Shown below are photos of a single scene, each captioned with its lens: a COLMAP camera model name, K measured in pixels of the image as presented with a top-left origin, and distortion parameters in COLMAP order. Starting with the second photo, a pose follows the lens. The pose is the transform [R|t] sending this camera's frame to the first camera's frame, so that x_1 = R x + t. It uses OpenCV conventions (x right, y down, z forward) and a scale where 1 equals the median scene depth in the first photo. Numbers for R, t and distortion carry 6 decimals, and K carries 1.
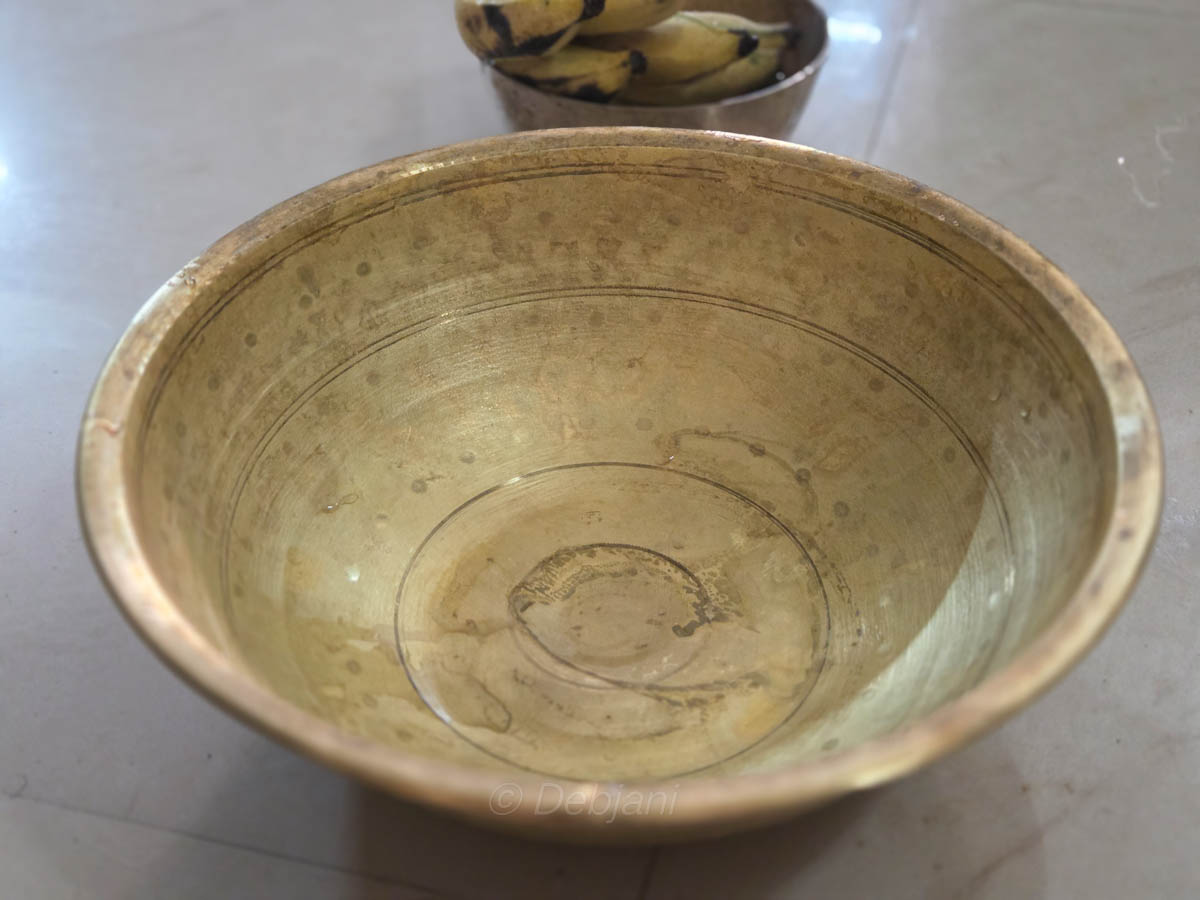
lens RADIAL K [[1706.3, 0, 607.2], [0, 1706.3, 454.0], [0, 0, 1]] dist [0.023917, 0.000000]
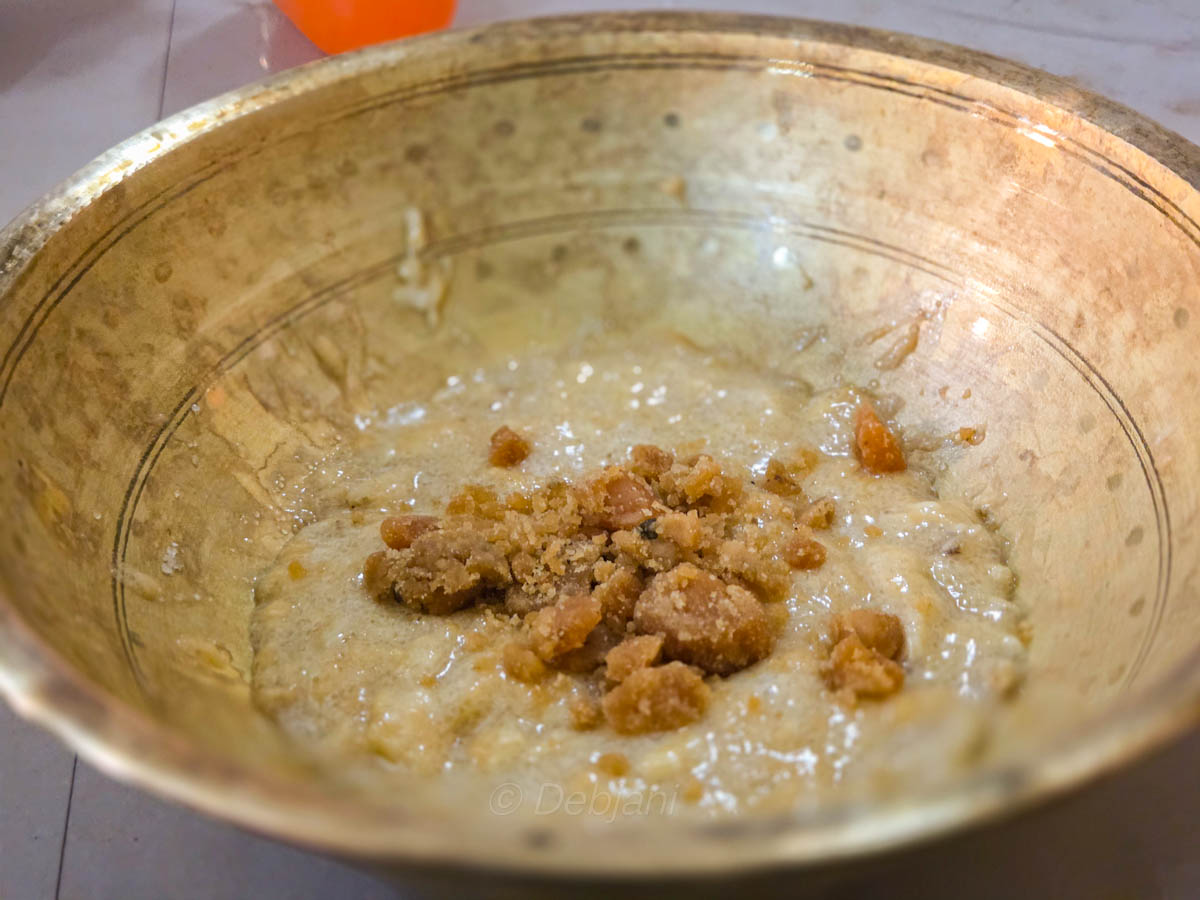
lens RADIAL K [[1706.3, 0, 596.3], [0, 1706.3, 444.3], [0, 0, 1]] dist [0.023917, 0.000000]
pose [[0.334516, 0.570186, -0.750325, 0.509400], [-0.579430, 0.752356, 0.313403, -0.185611], [0.743209, 0.329922, 0.582058, 0.490497]]
